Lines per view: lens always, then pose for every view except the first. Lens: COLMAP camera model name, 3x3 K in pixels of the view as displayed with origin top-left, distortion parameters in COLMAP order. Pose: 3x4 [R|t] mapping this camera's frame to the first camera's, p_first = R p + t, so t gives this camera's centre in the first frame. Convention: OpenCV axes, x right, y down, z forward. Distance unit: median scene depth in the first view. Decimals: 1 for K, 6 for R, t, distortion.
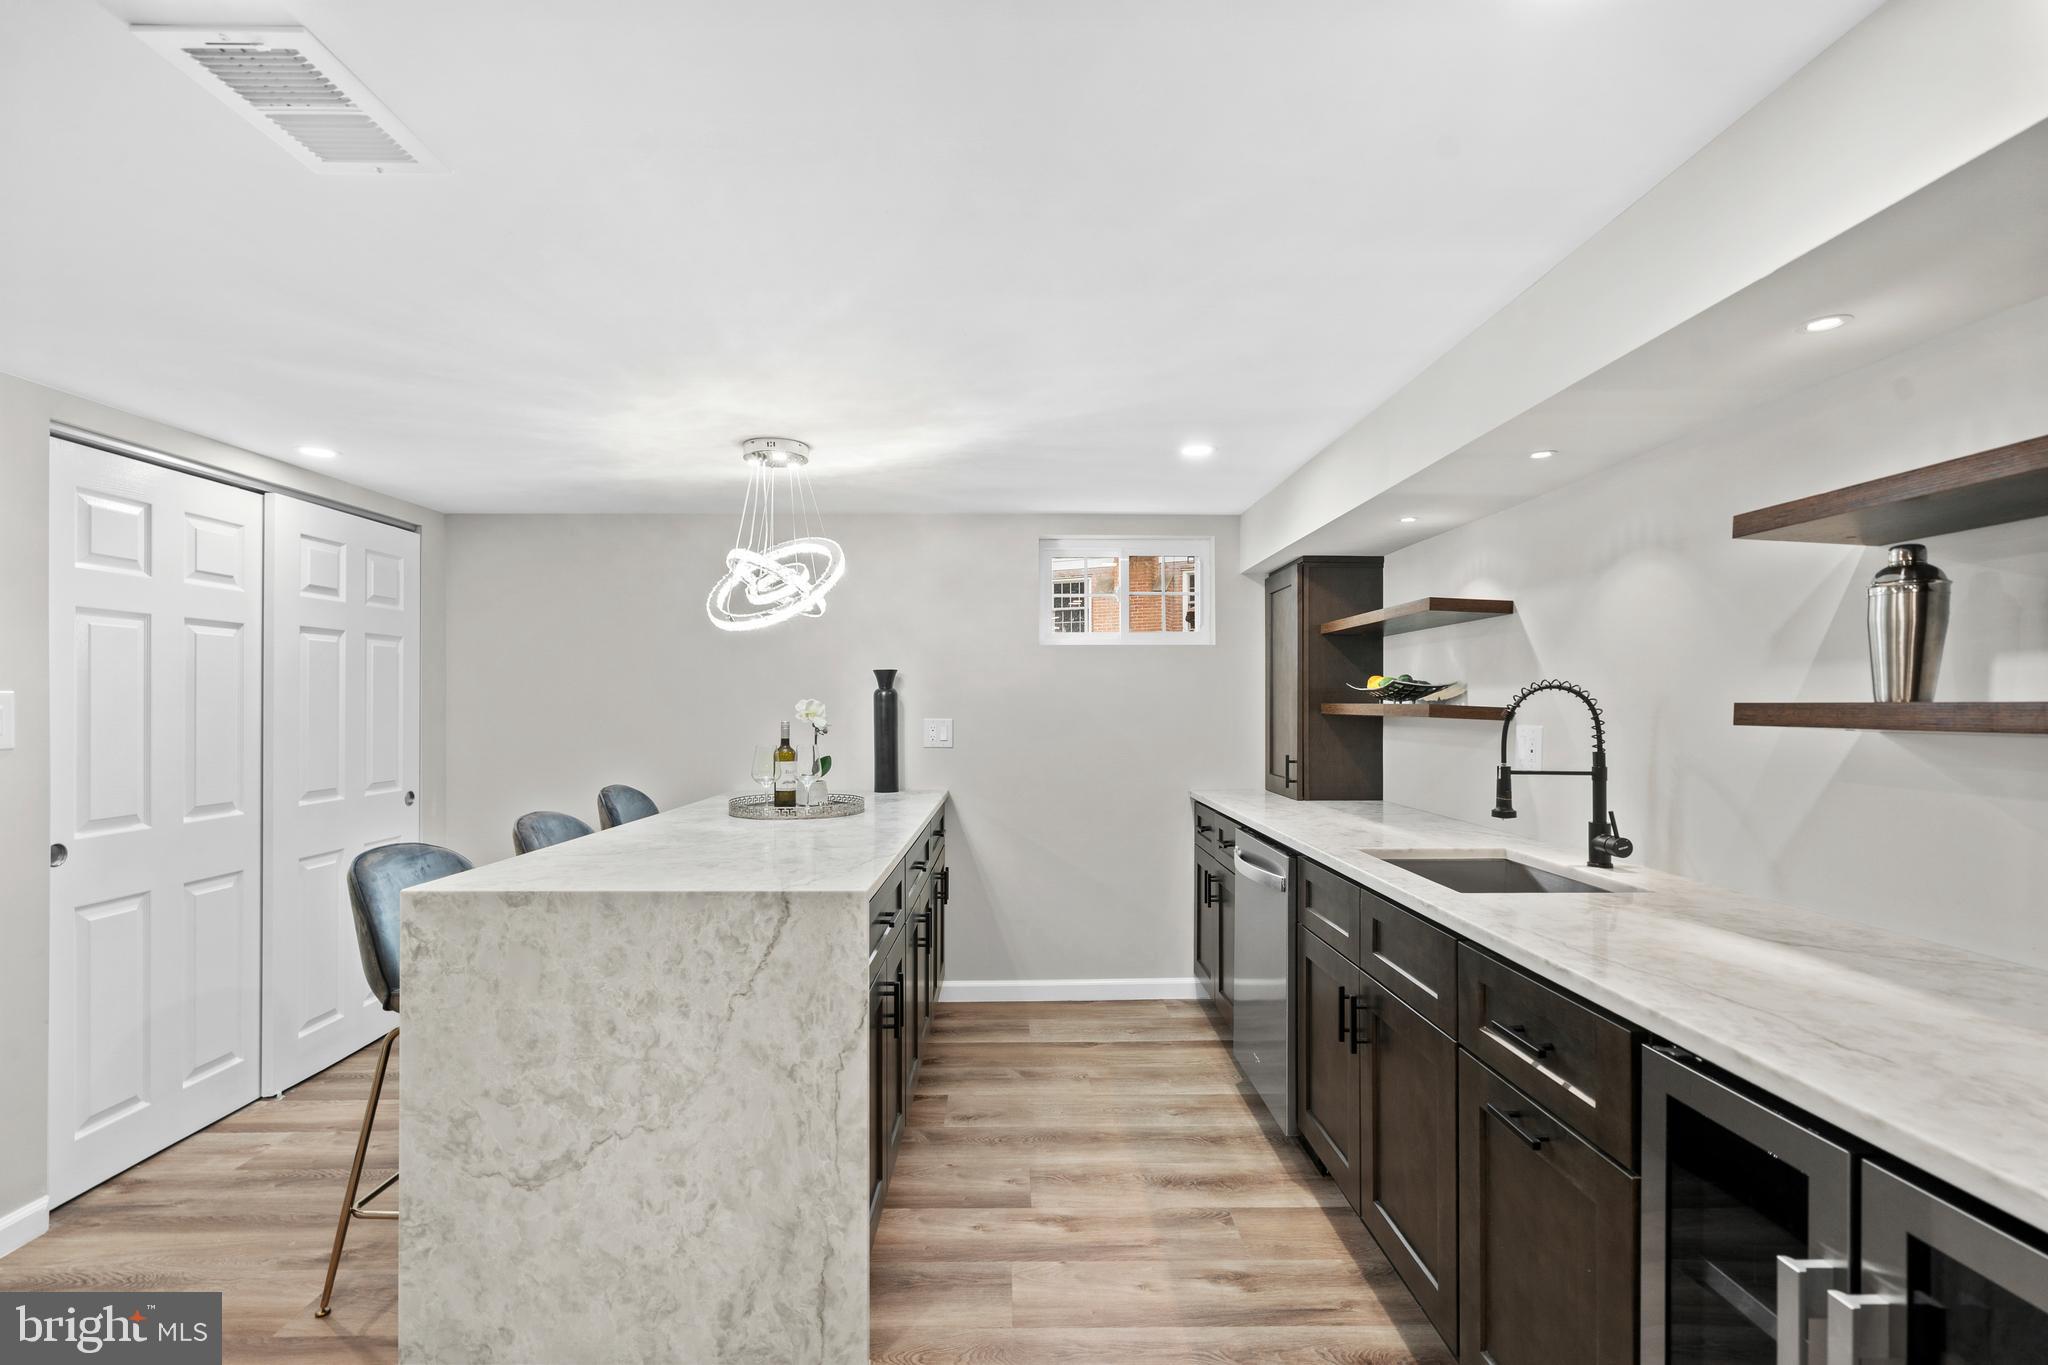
lens RADIAL K [[940.8, 0, 1018.9], [0, 940.8, 700.5], [0, 0, 1]] dist [-0.001133, 0.000674]
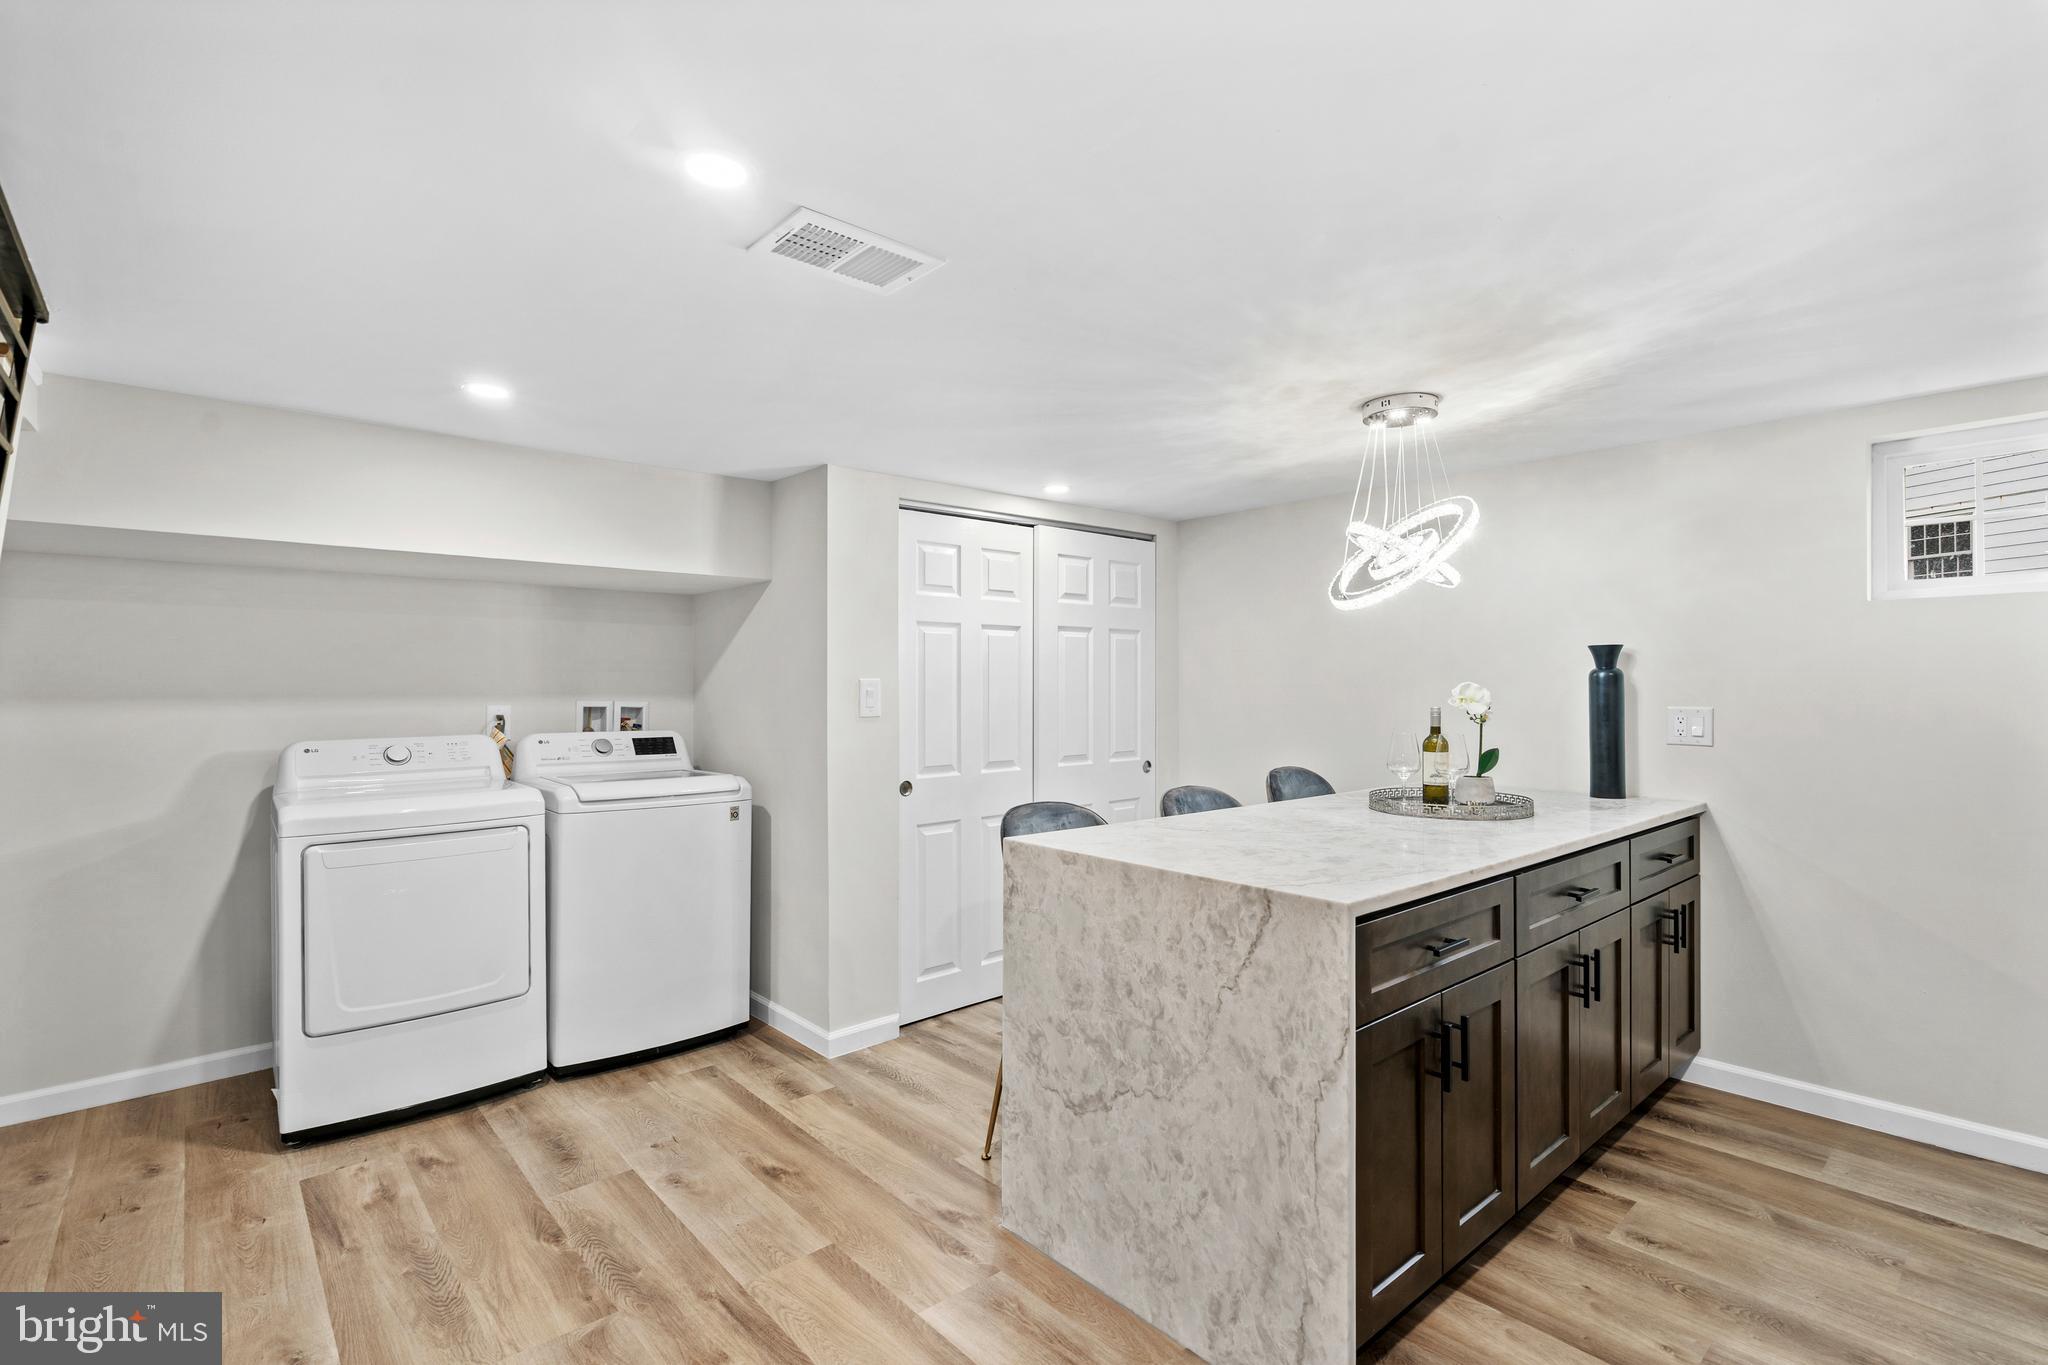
lens RADIAL K [[955.1, 0, 1021.6], [0, 955.1, 678.1], [0, 0, 1]] dist [-0.002503, 0.000457]
pose [[0.645352, -0.005472, -0.763866, 0.321145], [0.002458, 0.999984, -0.005086, -0.003111], [0.763881, 0.001404, 0.645355, 0.199893]]
